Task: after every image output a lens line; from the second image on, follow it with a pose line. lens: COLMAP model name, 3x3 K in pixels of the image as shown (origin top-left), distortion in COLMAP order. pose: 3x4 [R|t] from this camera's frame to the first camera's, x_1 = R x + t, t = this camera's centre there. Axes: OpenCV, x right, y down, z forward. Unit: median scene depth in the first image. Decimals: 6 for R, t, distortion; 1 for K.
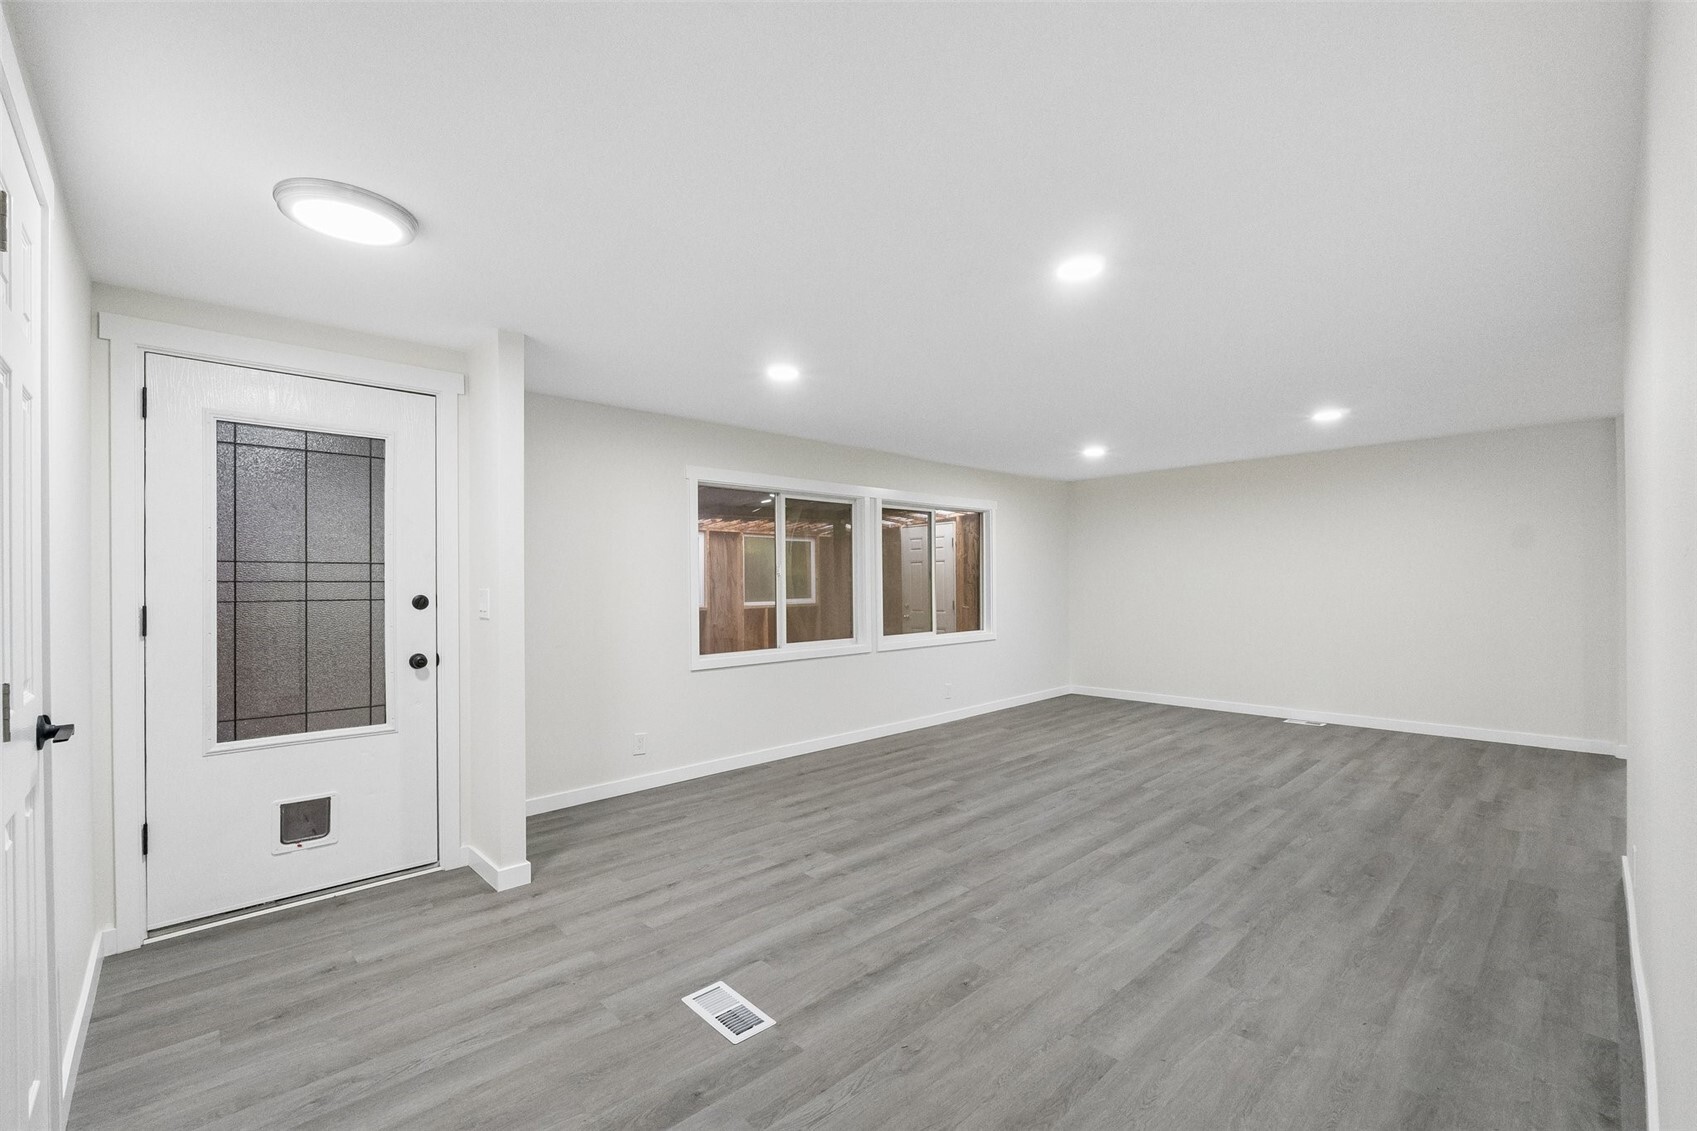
lens RADIAL K [[716.1, 0, 850.4], [0, 716.1, 575.7], [0, 0, 1]] dist [-0.008330, -0.001427]
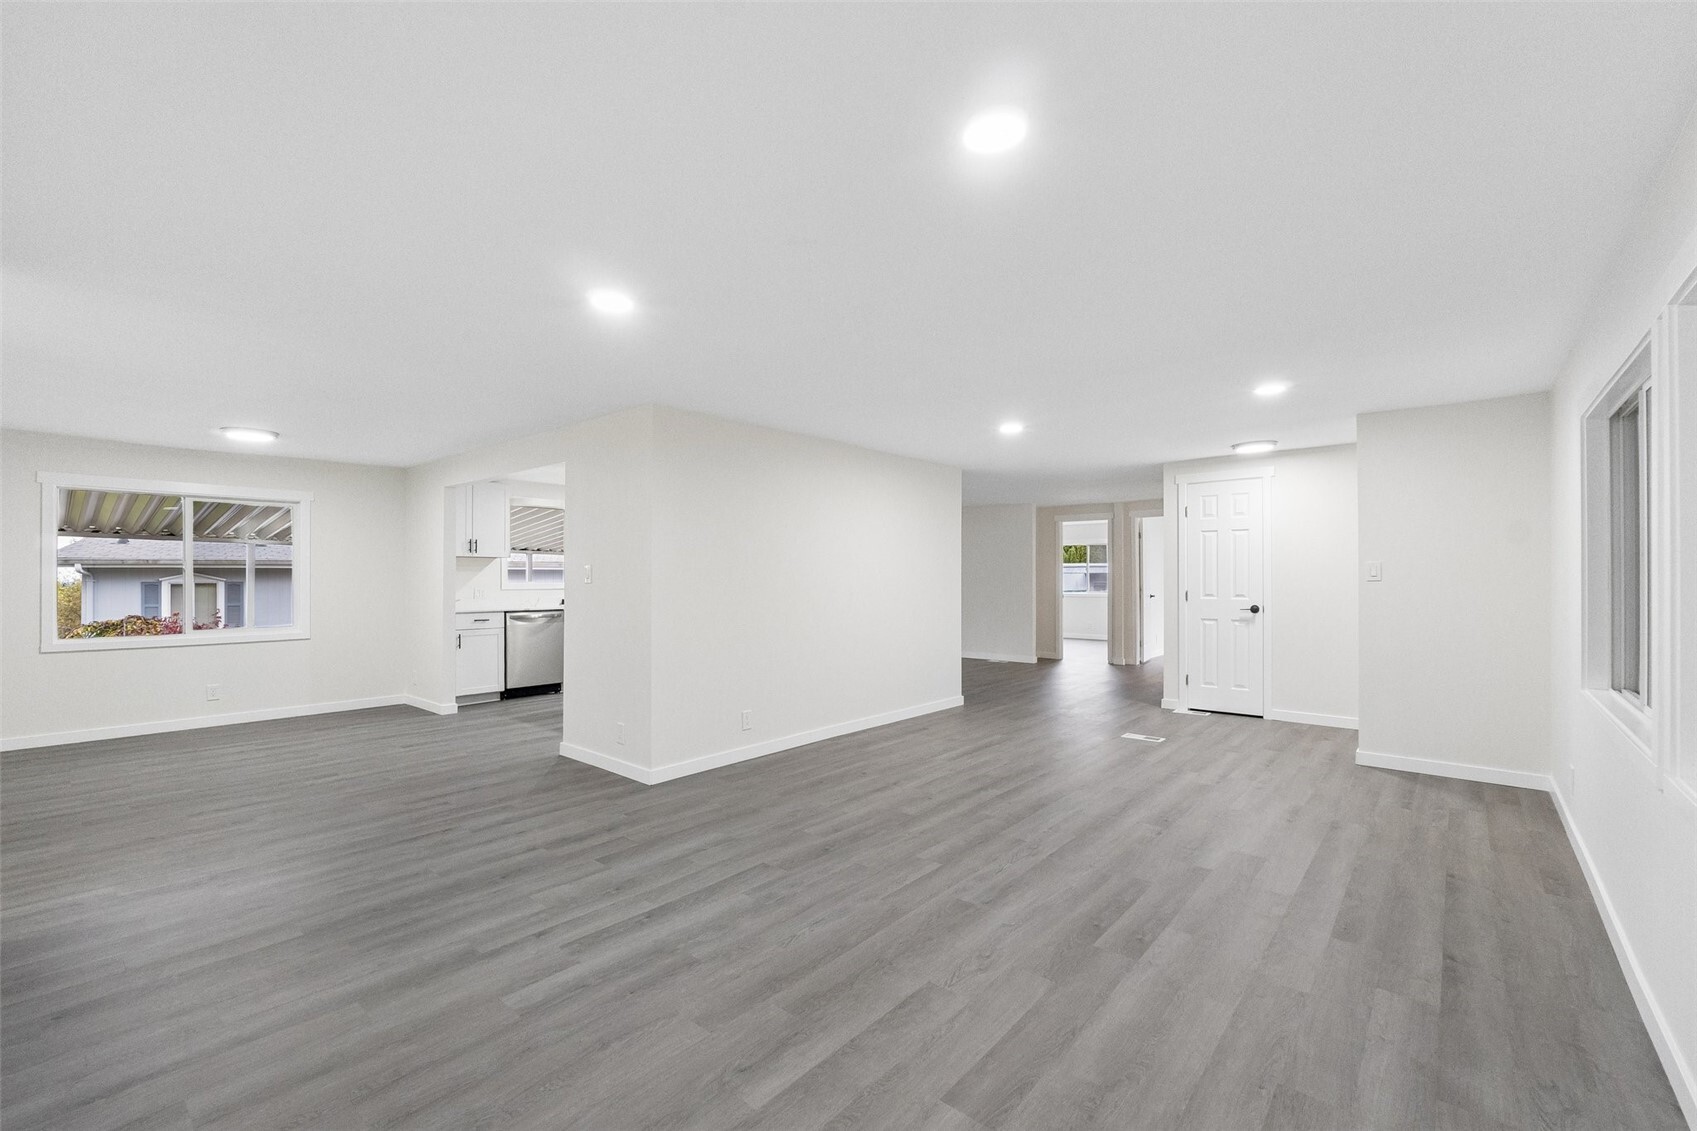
lens RADIAL K [[716.1, 0, 847.2], [0, 716.1, 571.4], [0, 0, 1]] dist [-0.008330, -0.001427]
pose [[-0.994375, 0.013417, -0.105061, 0.643292], [0.014630, 0.999835, -0.010786, 0.007117], [0.104899, -0.012262, -0.994407, 1.917649]]
